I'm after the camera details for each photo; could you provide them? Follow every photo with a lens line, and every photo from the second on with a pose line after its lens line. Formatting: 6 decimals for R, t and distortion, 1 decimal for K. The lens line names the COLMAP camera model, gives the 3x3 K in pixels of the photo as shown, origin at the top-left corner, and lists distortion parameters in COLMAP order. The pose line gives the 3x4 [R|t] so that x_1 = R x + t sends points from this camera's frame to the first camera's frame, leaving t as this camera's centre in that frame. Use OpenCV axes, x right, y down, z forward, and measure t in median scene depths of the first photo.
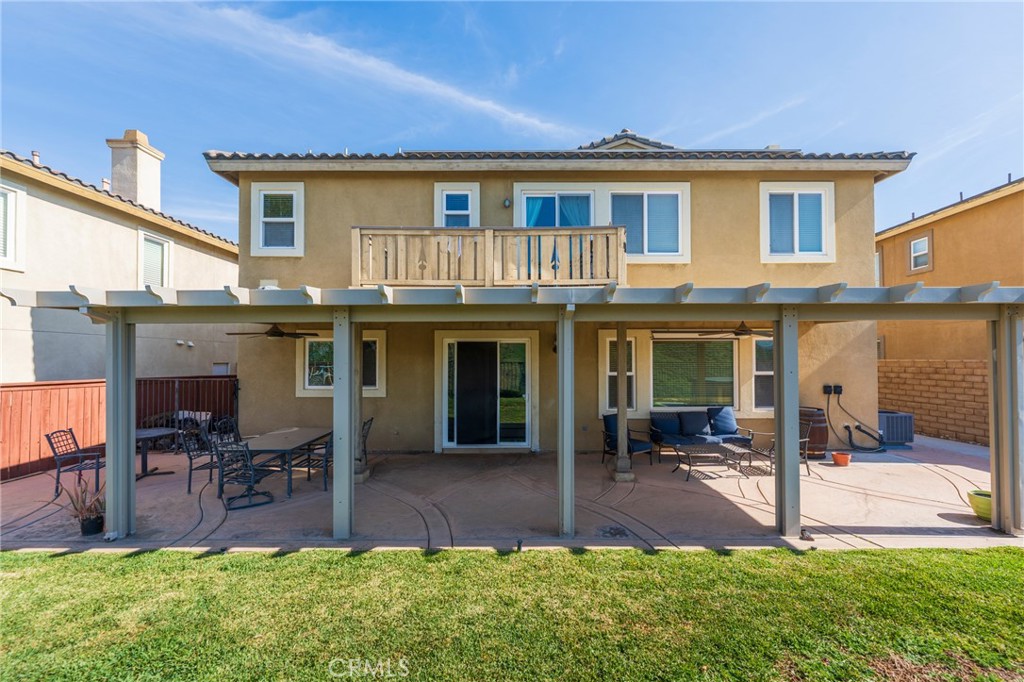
lens RADIAL K [[414.2, 0, 514.7], [0, 414.2, 346.2], [0, 0, 1]] dist [0.001141, -0.000048]
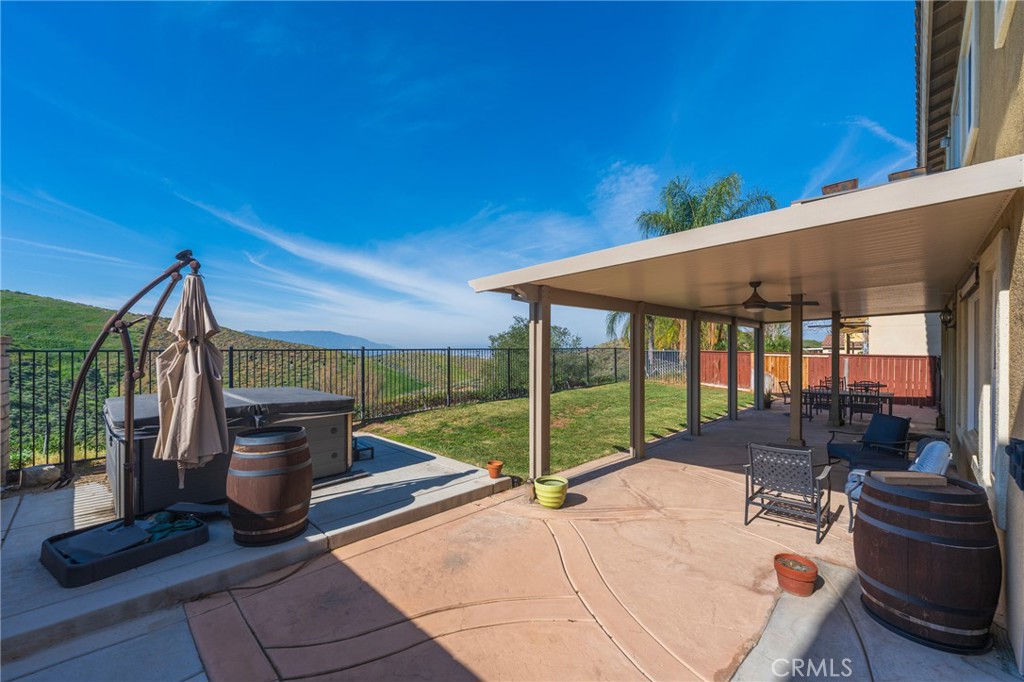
lens RADIAL K [[414.2, 0, 514.7], [0, 414.2, 346.2], [0, 0, 1]] dist [0.001141, -0.000048]
pose [[-0.701260, 0.003340, -0.712898, 1.107581], [0.015029, 0.999836, -0.010100, 0.036824], [0.712747, -0.017797, -0.701195, 0.950132]]
